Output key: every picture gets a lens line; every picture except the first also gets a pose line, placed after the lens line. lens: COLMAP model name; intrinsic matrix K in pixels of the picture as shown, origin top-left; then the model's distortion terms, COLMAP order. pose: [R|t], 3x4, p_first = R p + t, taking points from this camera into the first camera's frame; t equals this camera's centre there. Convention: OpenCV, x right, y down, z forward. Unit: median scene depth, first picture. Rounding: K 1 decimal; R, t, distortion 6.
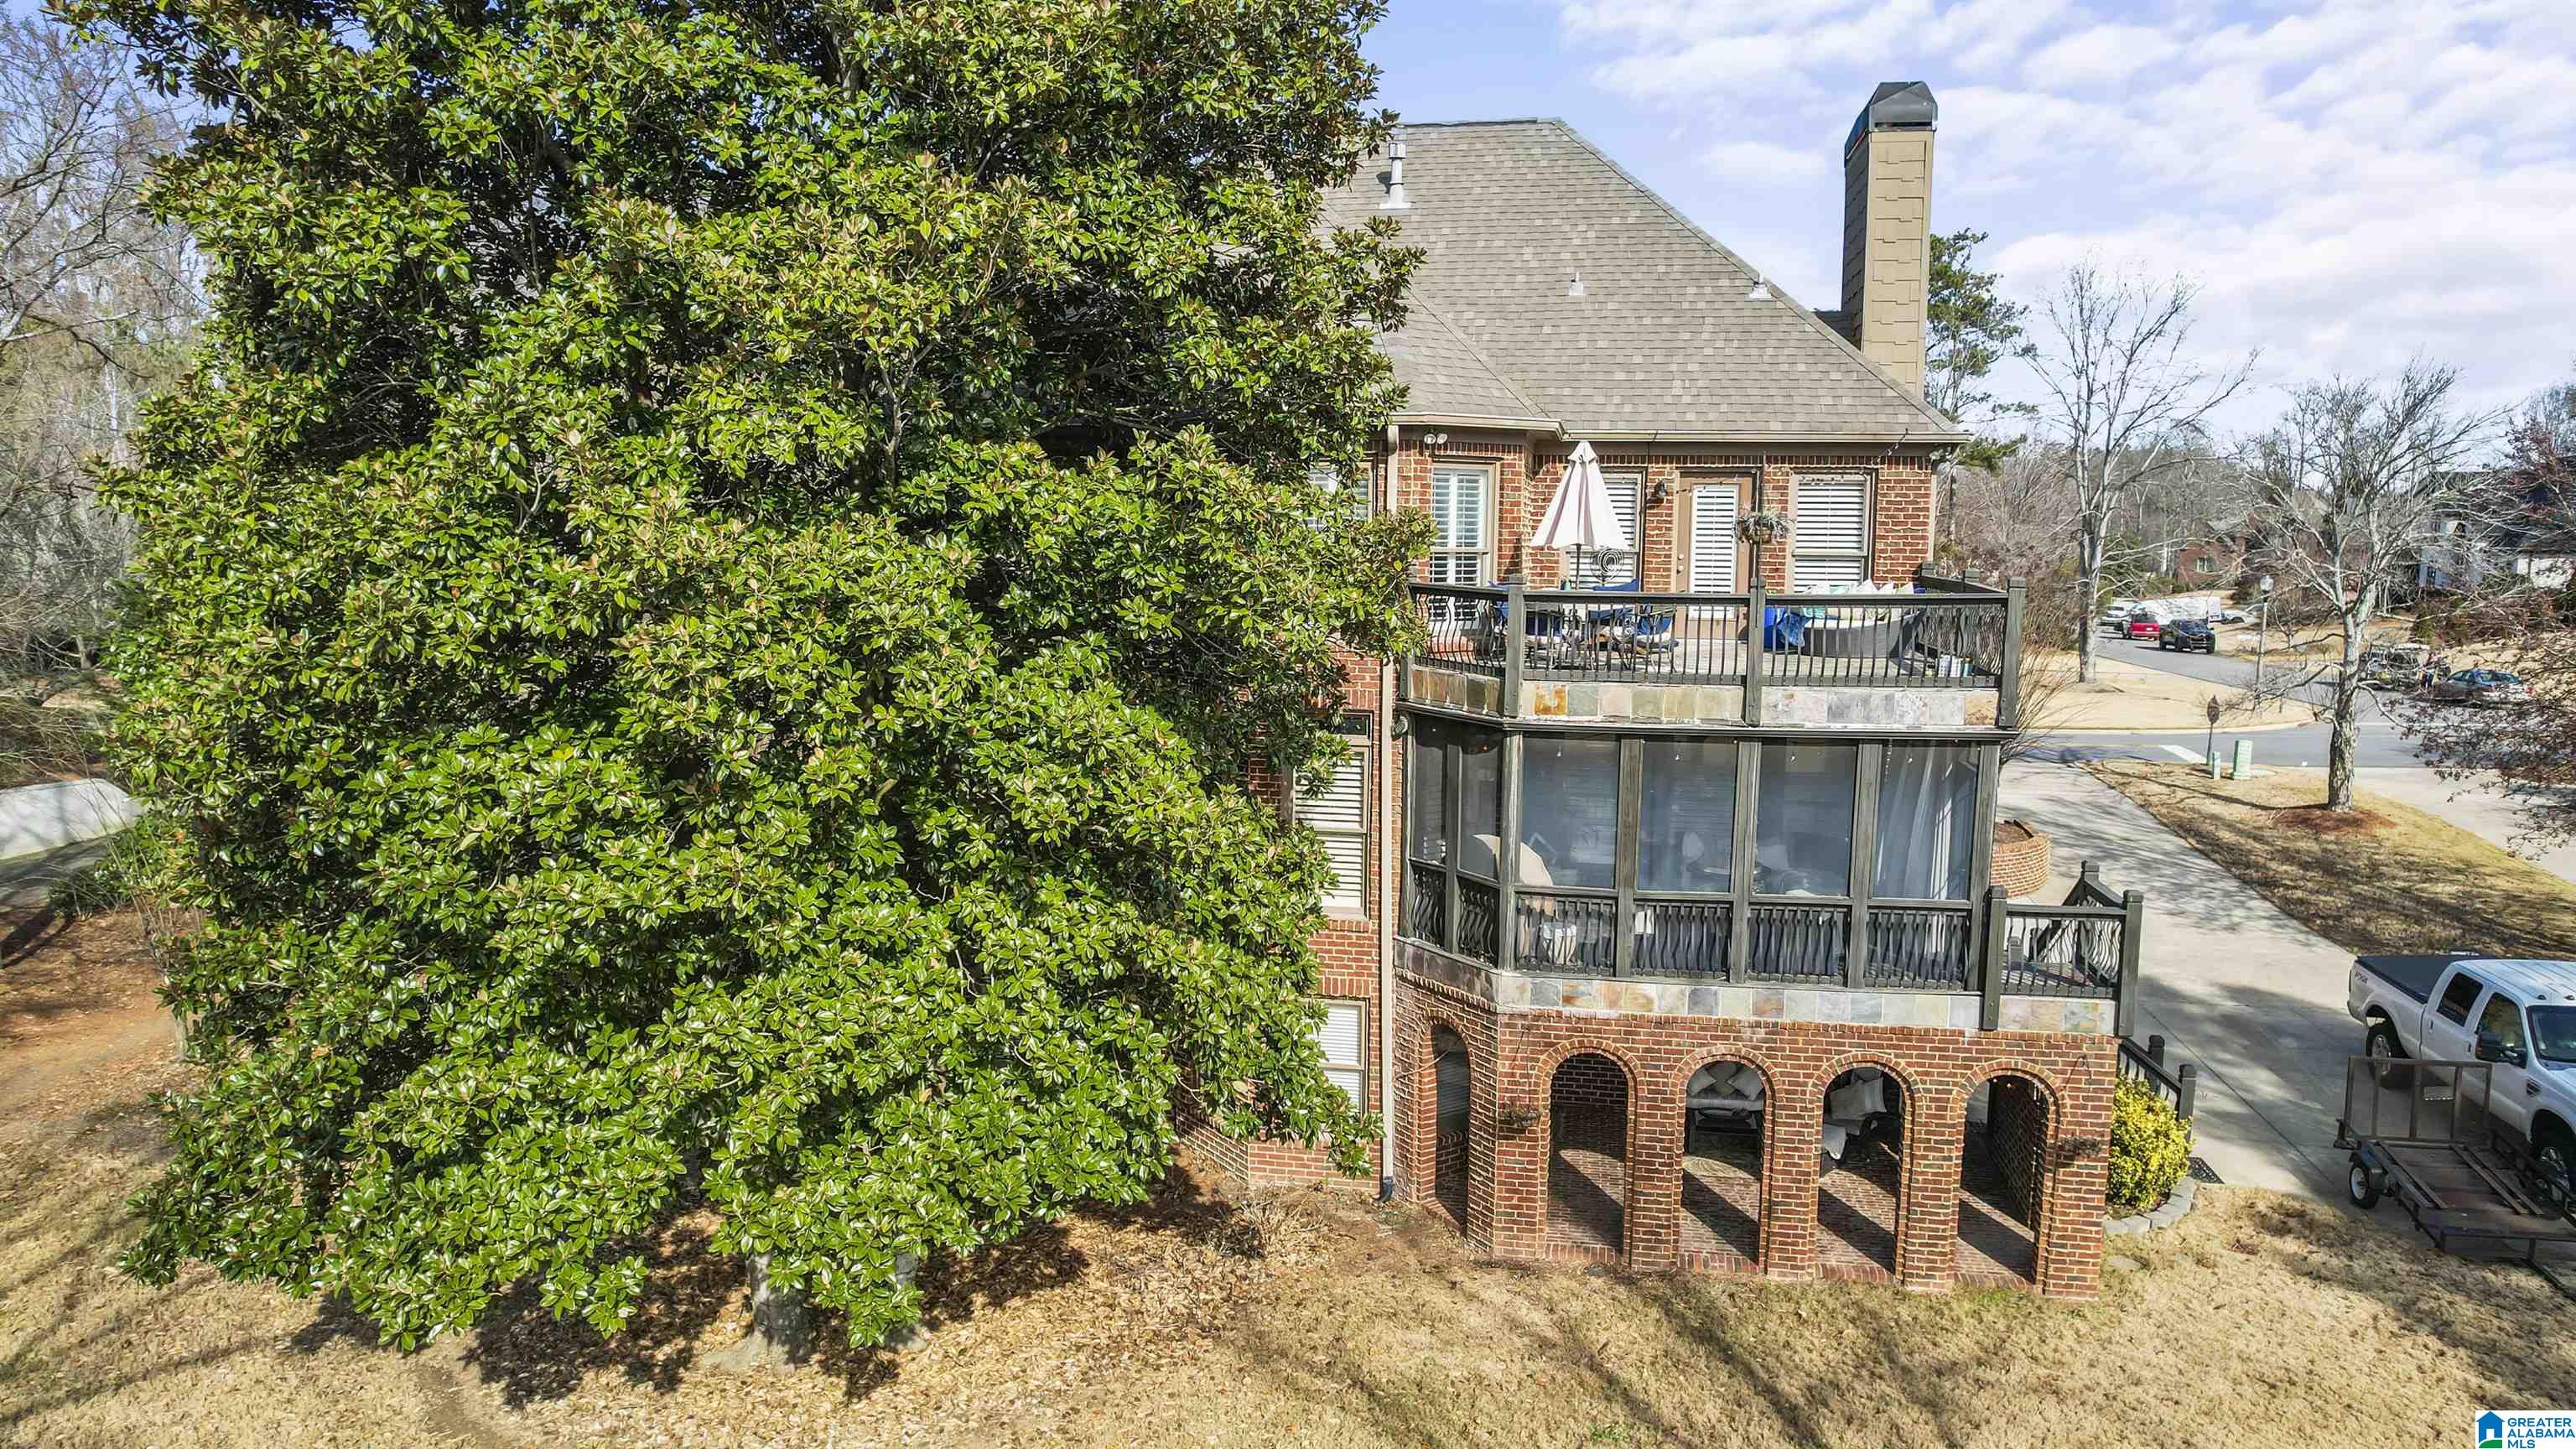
lens RADIAL K [[1653.4, 0, 1288.0], [0, 1653.4, 724.5], [0, 0, 1]] dist [-0.076823, 0.074616]
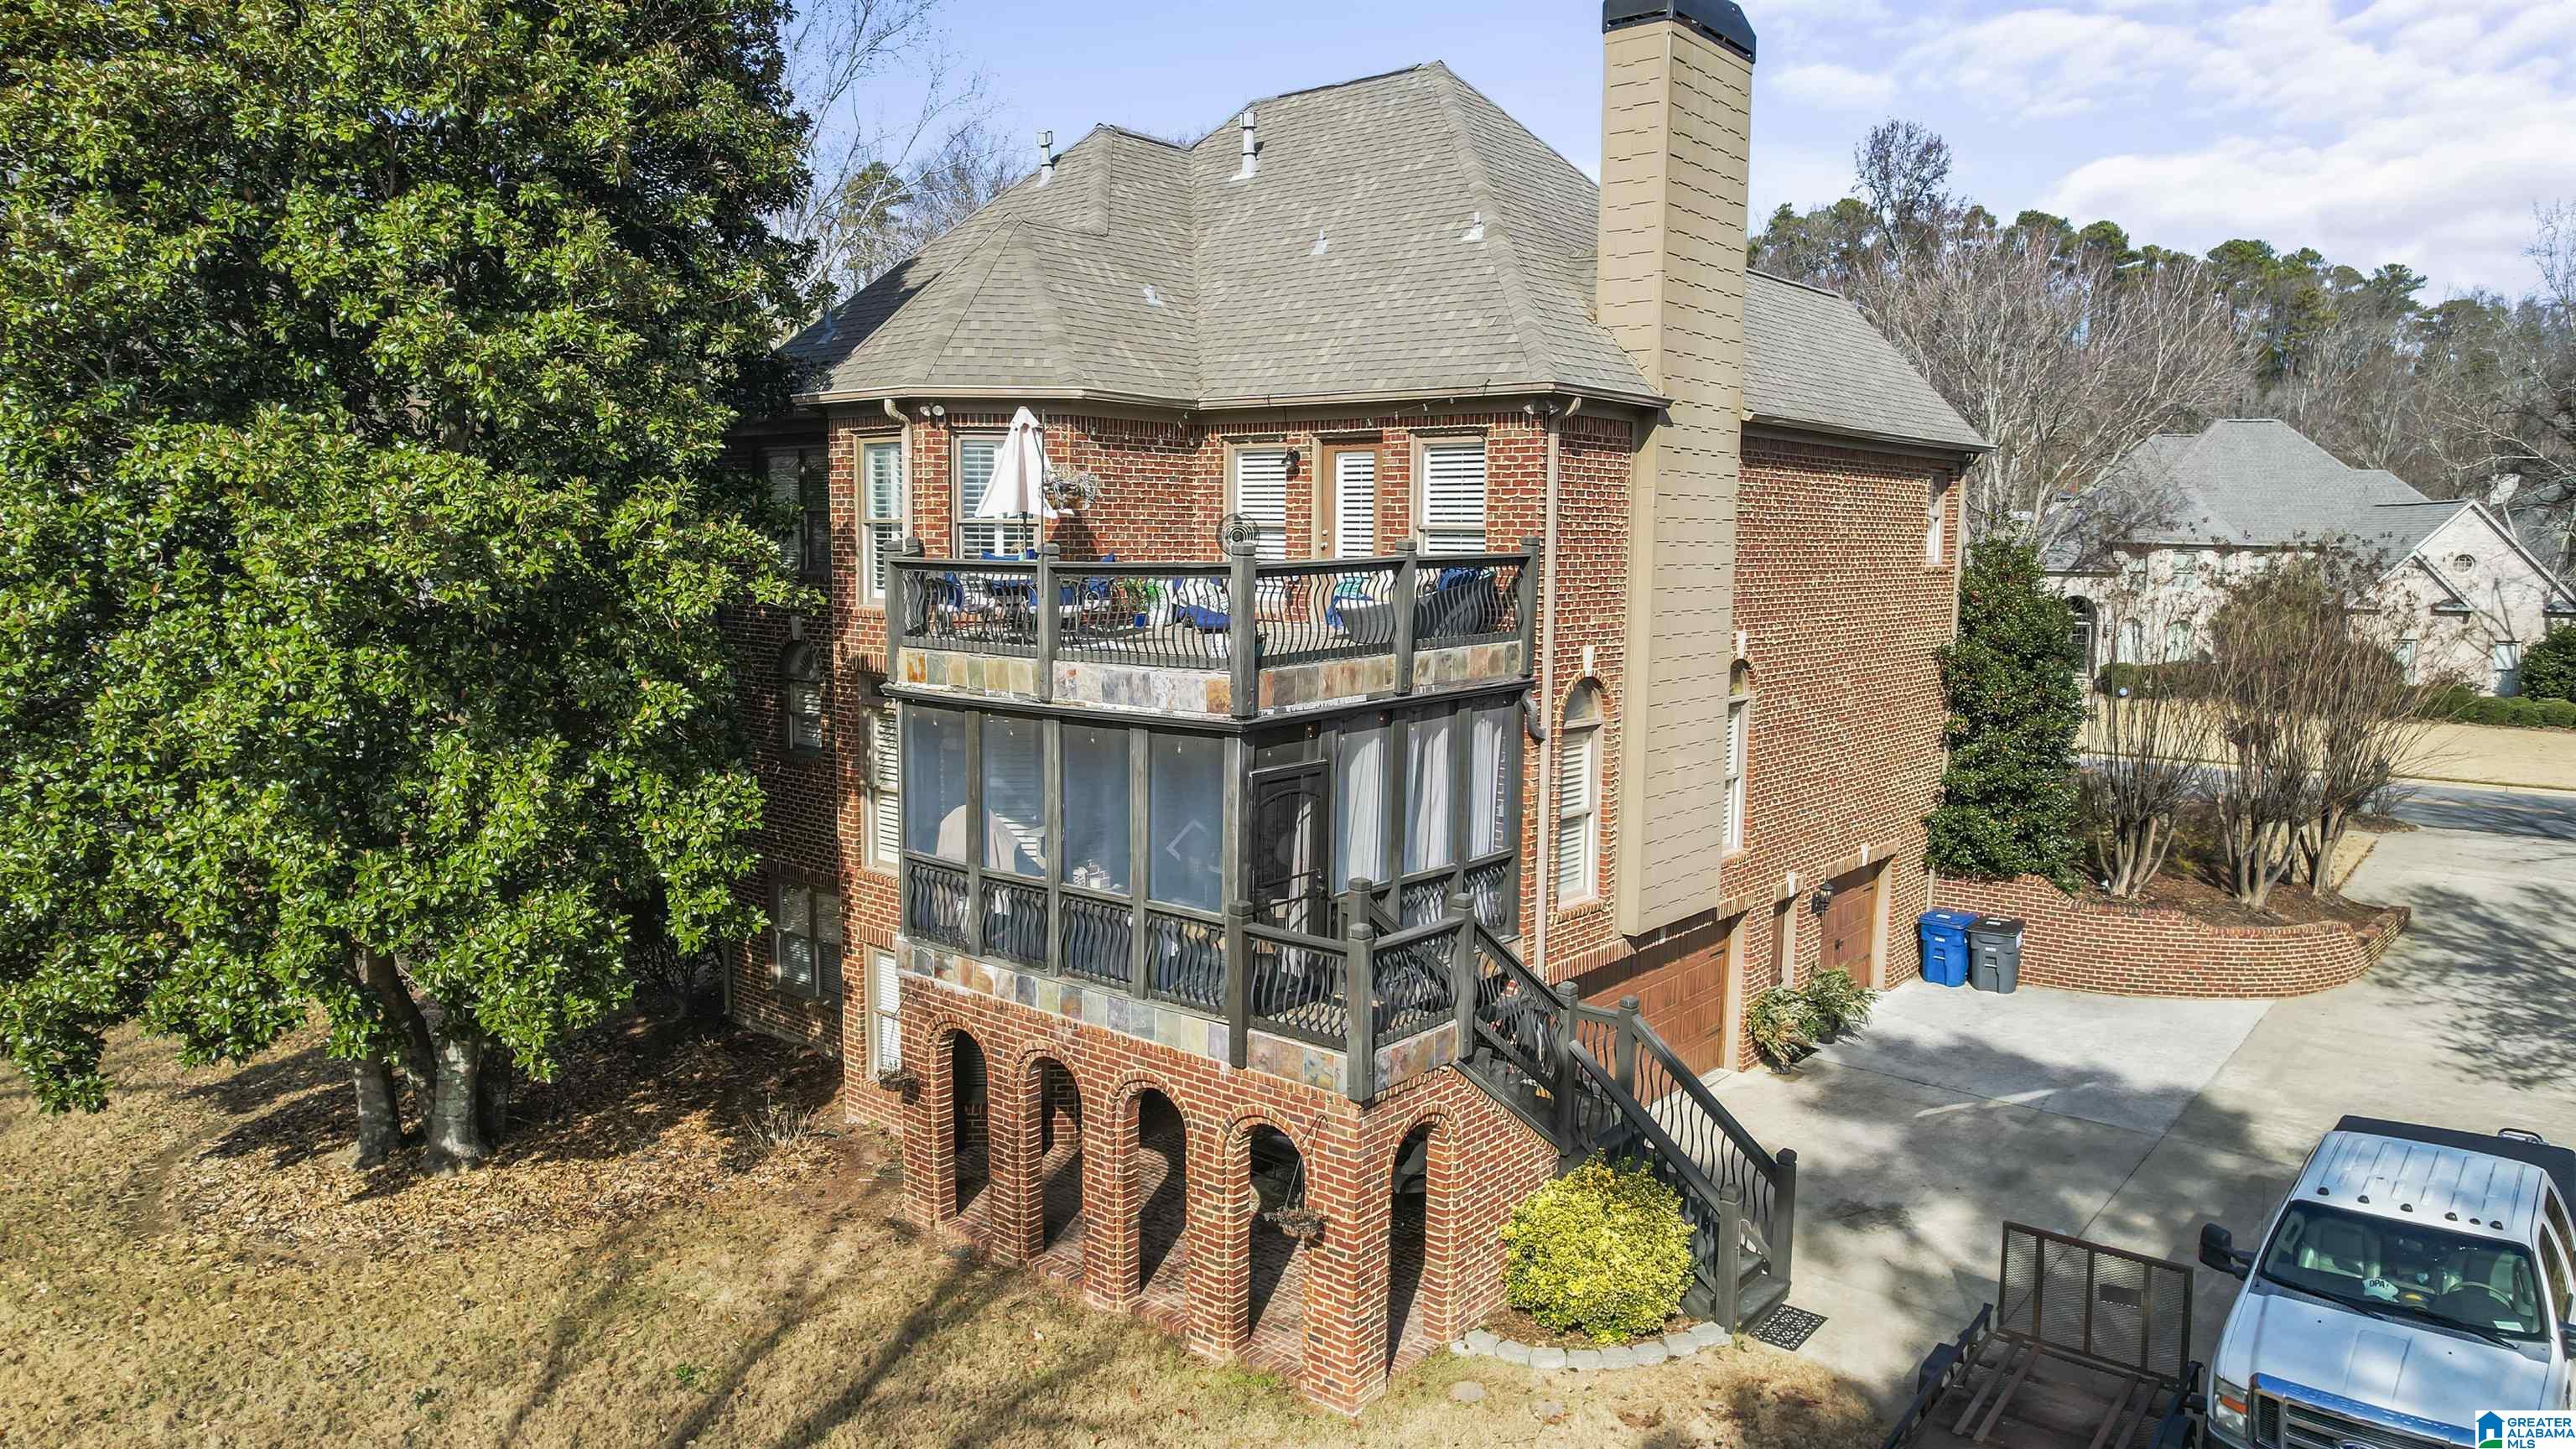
lens RADIAL K [[1653.4, 0, 1288.0], [0, 1653.4, 724.5], [0, 0, 1]] dist [-0.076823, 0.074616]
pose [[0.870206, 0.060606, -0.488947, 0.844694], [-0.062667, 0.997960, 0.012169, -0.006435], [0.488687, 0.020051, 0.872229, 0.240326]]
